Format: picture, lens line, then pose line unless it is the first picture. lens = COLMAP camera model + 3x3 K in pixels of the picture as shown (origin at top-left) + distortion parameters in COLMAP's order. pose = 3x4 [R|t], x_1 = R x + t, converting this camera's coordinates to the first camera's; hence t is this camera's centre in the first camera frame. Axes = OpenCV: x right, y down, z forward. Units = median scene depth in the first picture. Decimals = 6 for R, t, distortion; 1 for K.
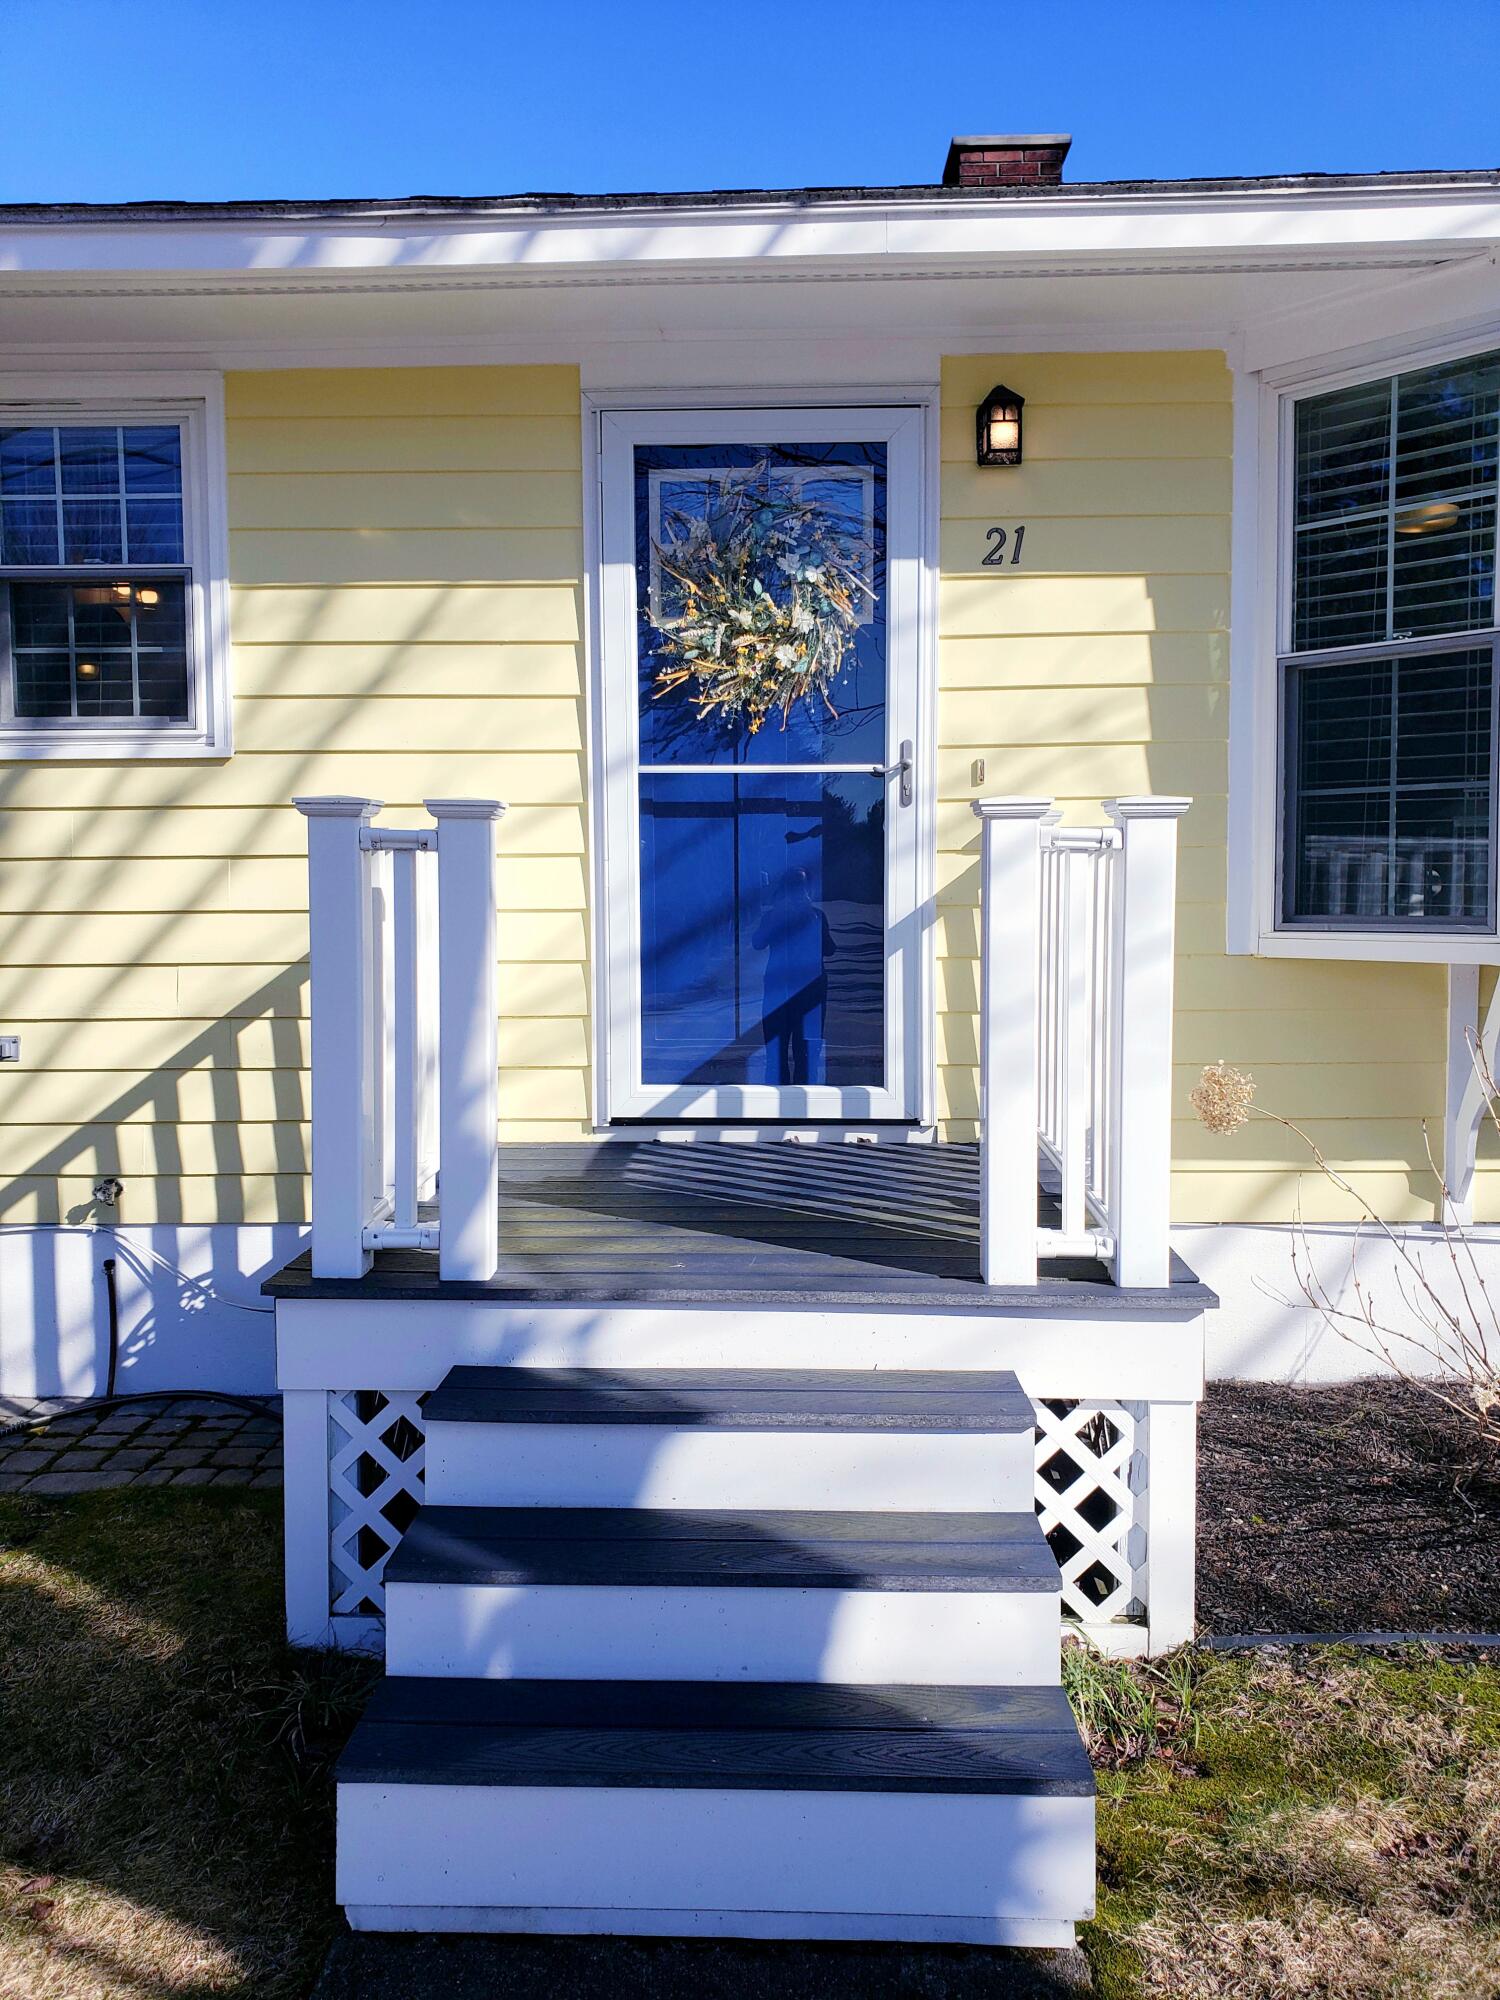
lens RADIAL K [[1538.0, 0, 693.3], [0, 1538.0, 971.7], [0, 0, 1]] dist [0.041495, -0.024487]
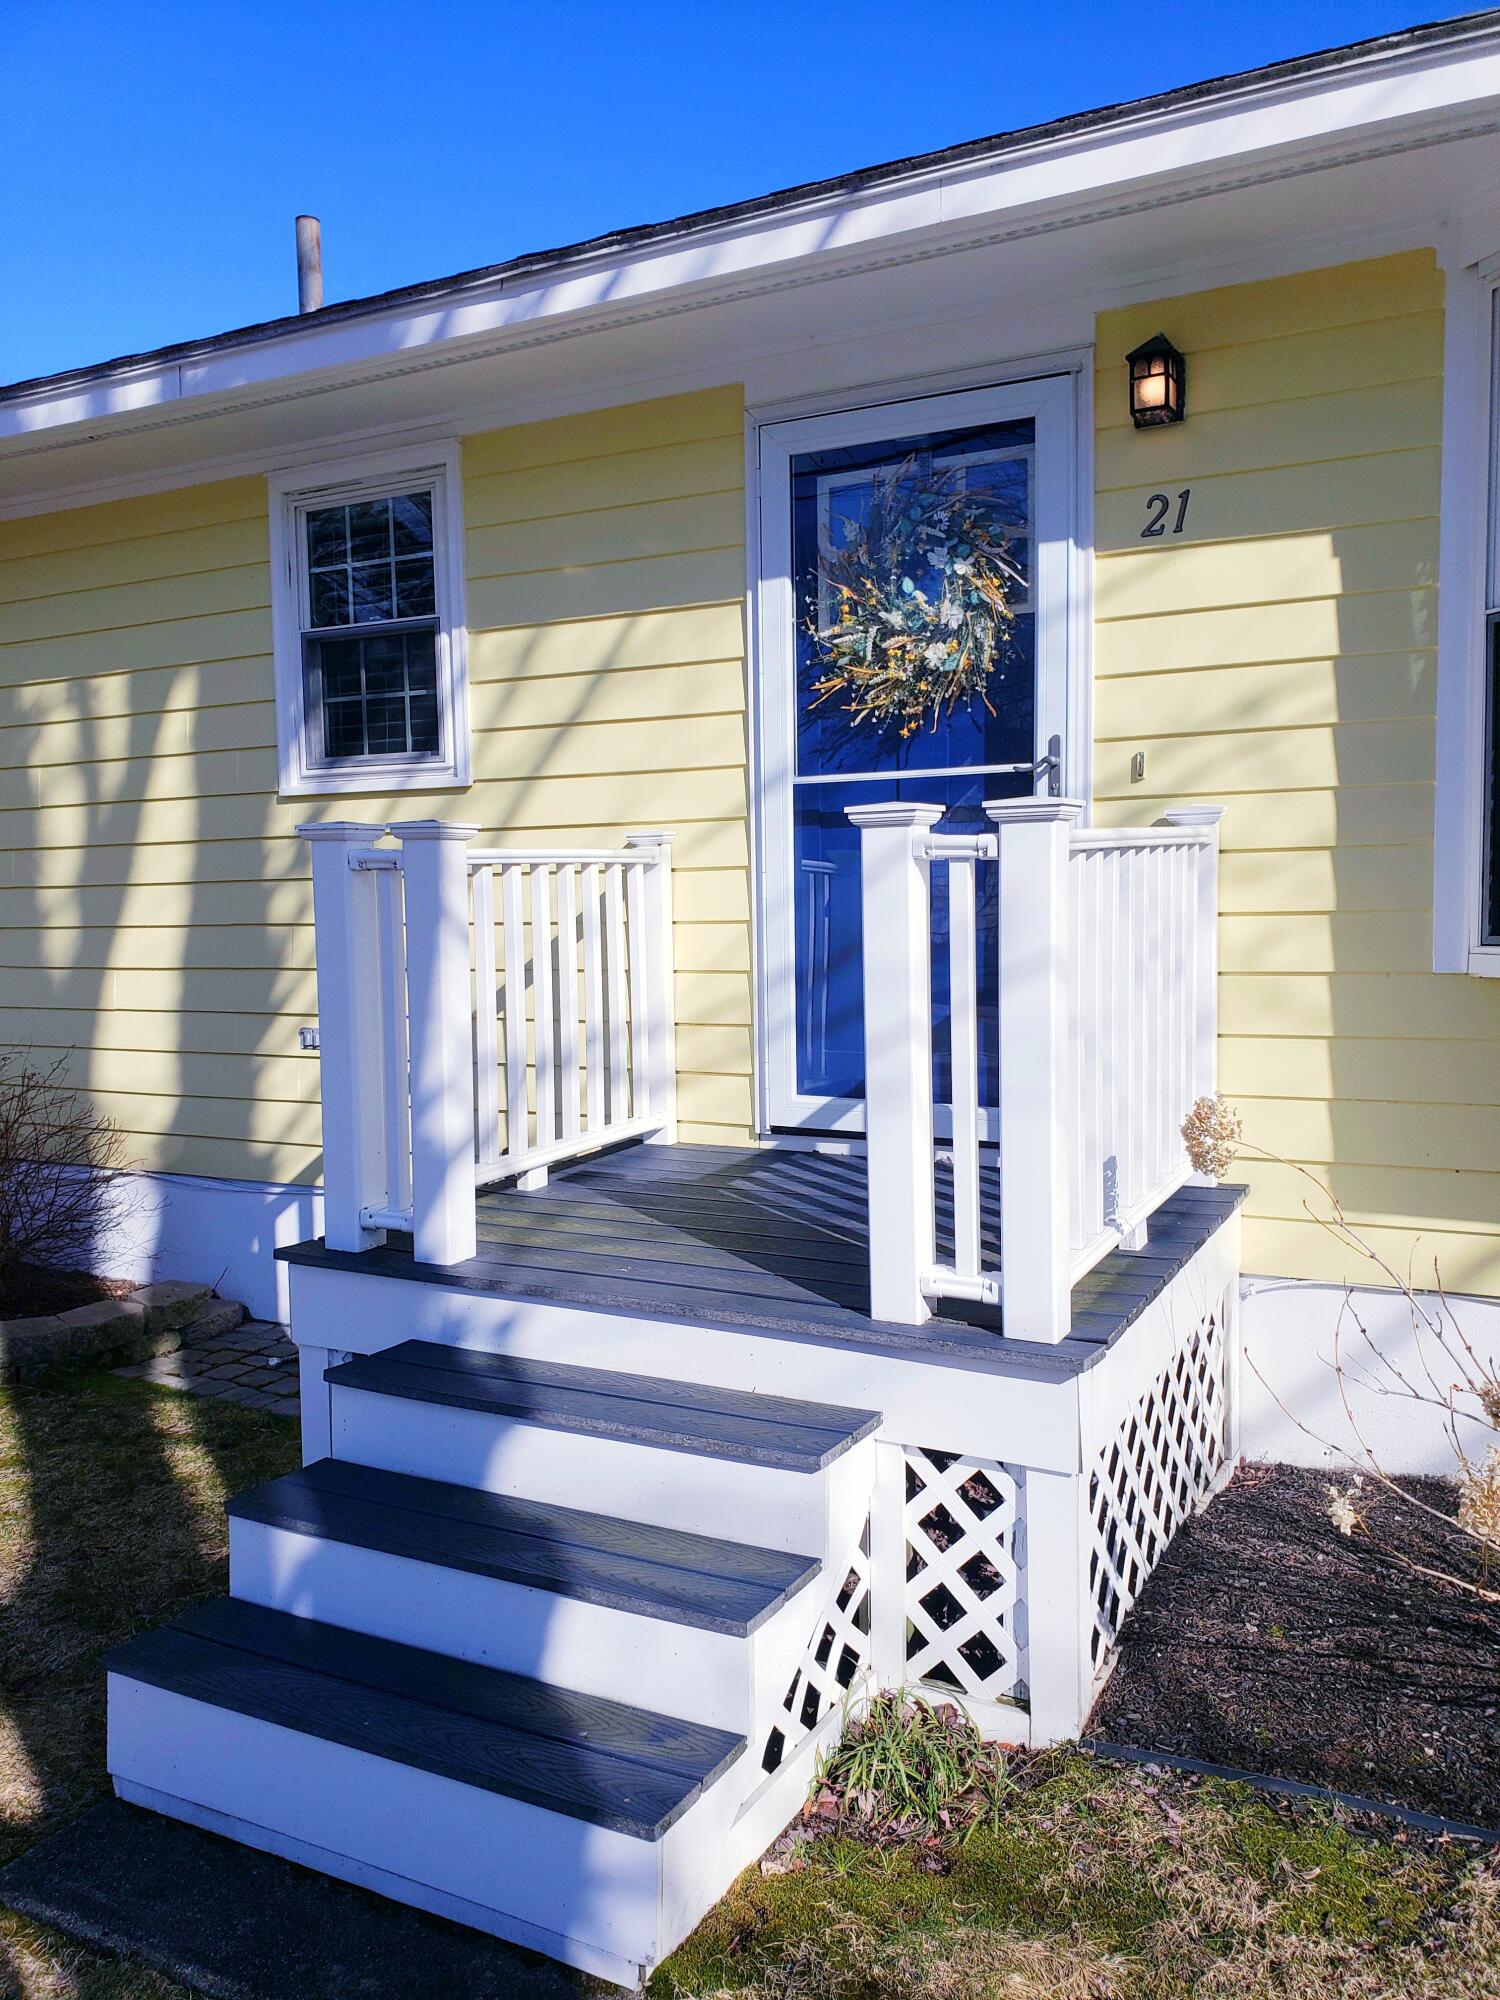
lens RADIAL K [[1538.0, 0, 753.1], [0, 1538.0, 1000.6], [0, 0, 1]] dist [0.041495, -0.024487]
pose [[0.901777, 0.020989, -0.431692, 0.439086], [-0.014202, 0.999720, 0.018940, -0.008072], [0.431968, -0.010949, 0.901822, 0.097306]]
